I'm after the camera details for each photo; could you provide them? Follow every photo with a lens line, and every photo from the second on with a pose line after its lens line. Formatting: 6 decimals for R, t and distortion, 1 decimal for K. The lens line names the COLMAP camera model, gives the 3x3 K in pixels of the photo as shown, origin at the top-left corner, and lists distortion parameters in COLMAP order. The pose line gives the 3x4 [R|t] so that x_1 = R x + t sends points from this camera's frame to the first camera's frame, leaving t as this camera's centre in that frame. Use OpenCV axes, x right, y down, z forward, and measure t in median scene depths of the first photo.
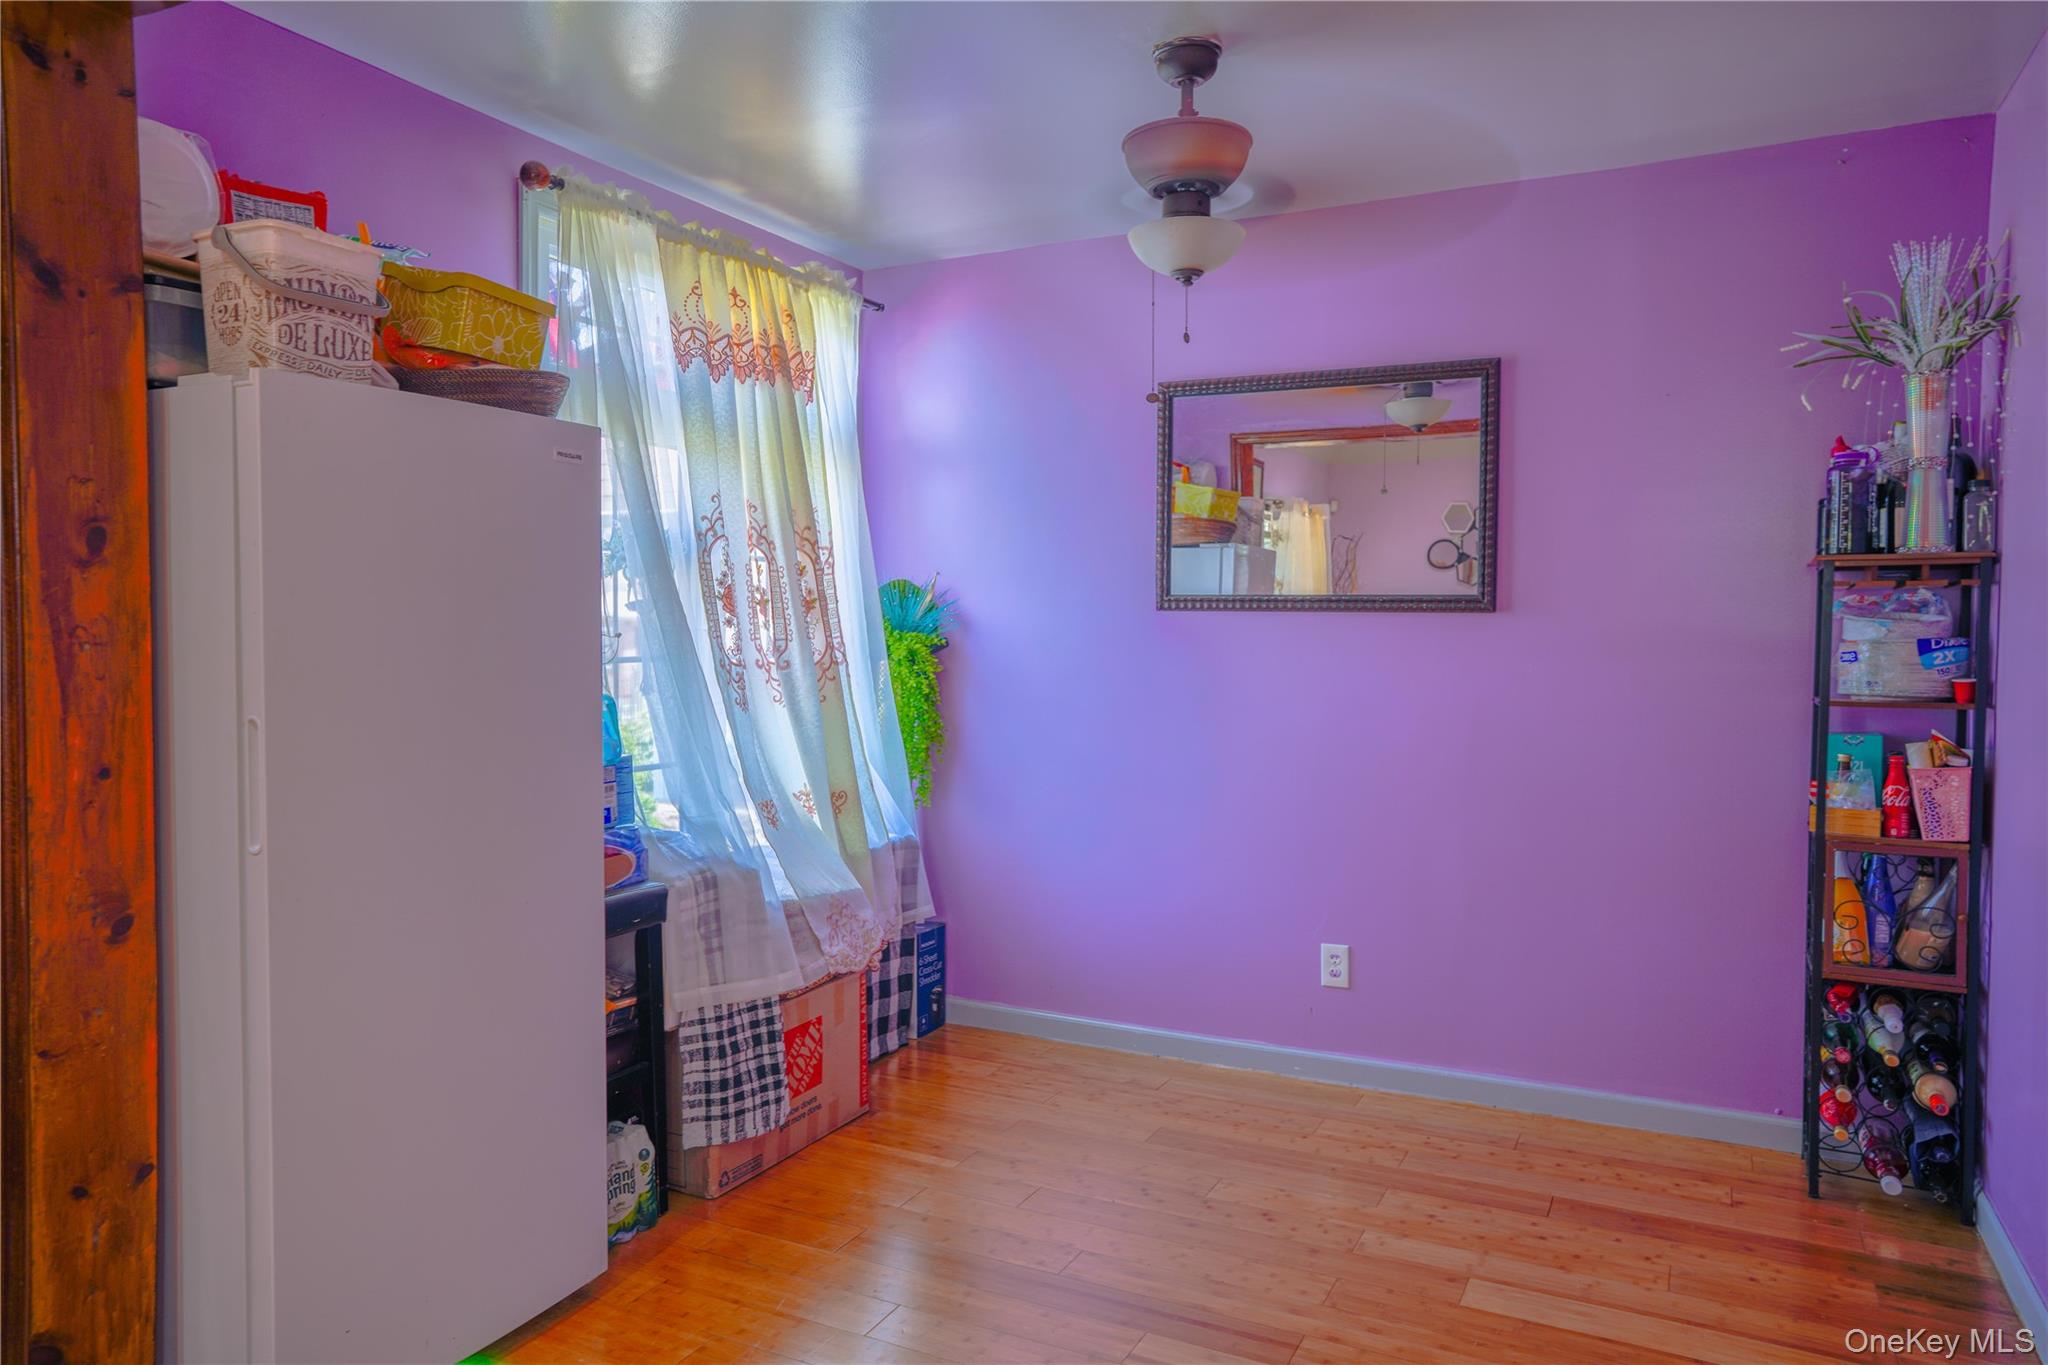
lens RADIAL K [[1347.6, 0, 1032.2], [0, 1347.6, 682.6], [0, 0, 1]] dist [-0.034464, 0.052096]
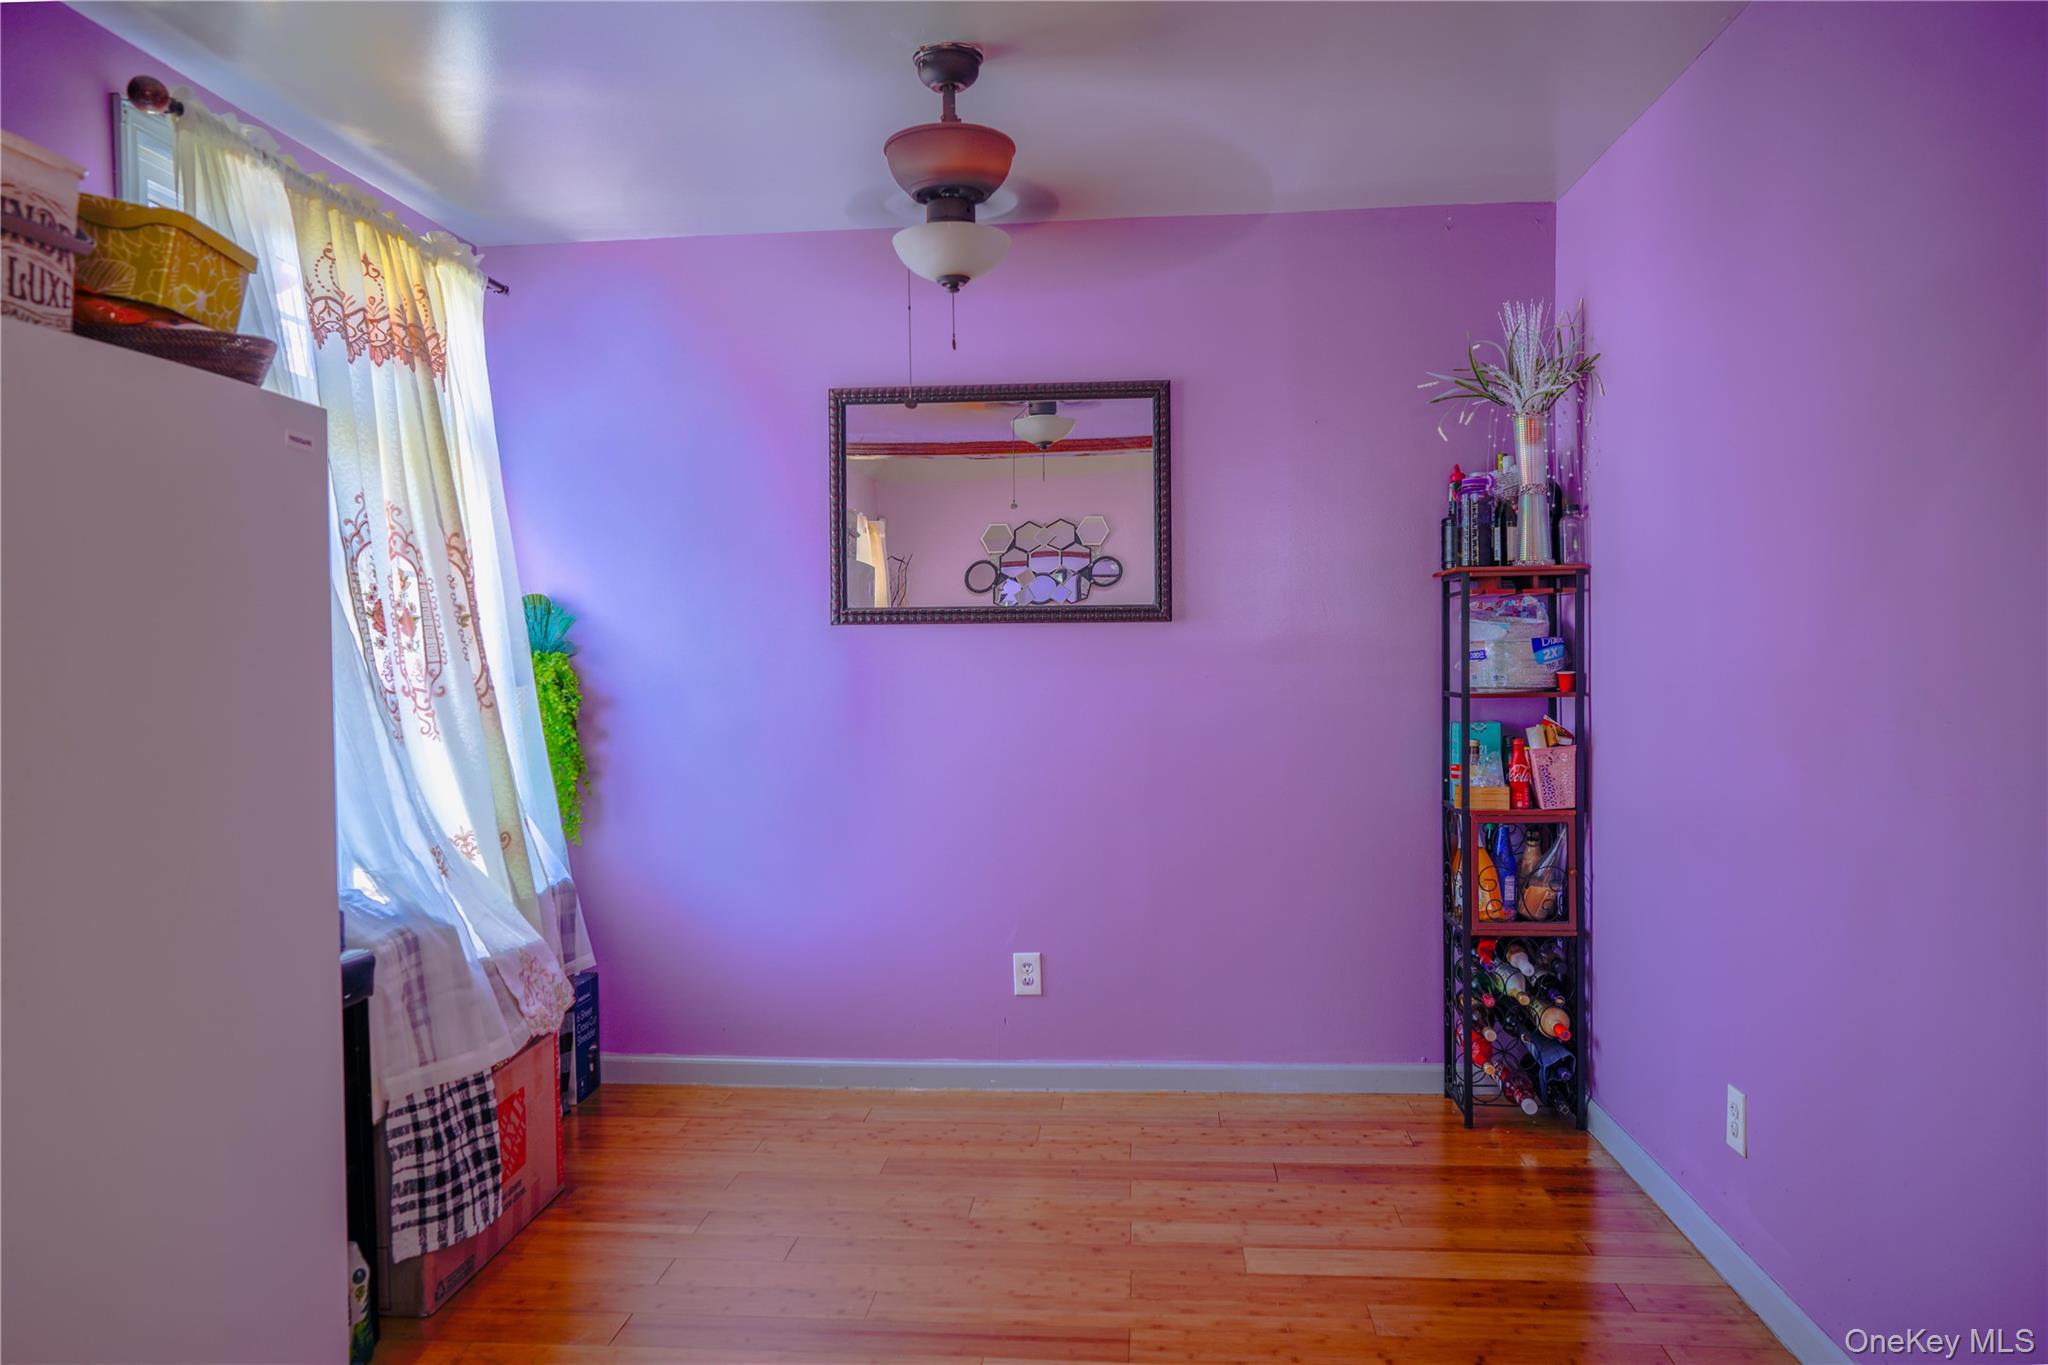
lens RADIAL K [[1396.2, 0, 1024.0], [0, 1396.2, 682.5], [0, 0, 1]] dist [-0.040600, 0.058881]
pose [[0.929460, -0.027114, 0.367926, -0.195286], [0.033181, 0.999398, -0.010175, 0.003466], [-0.367428, 0.021665, 0.929799, 0.030542]]
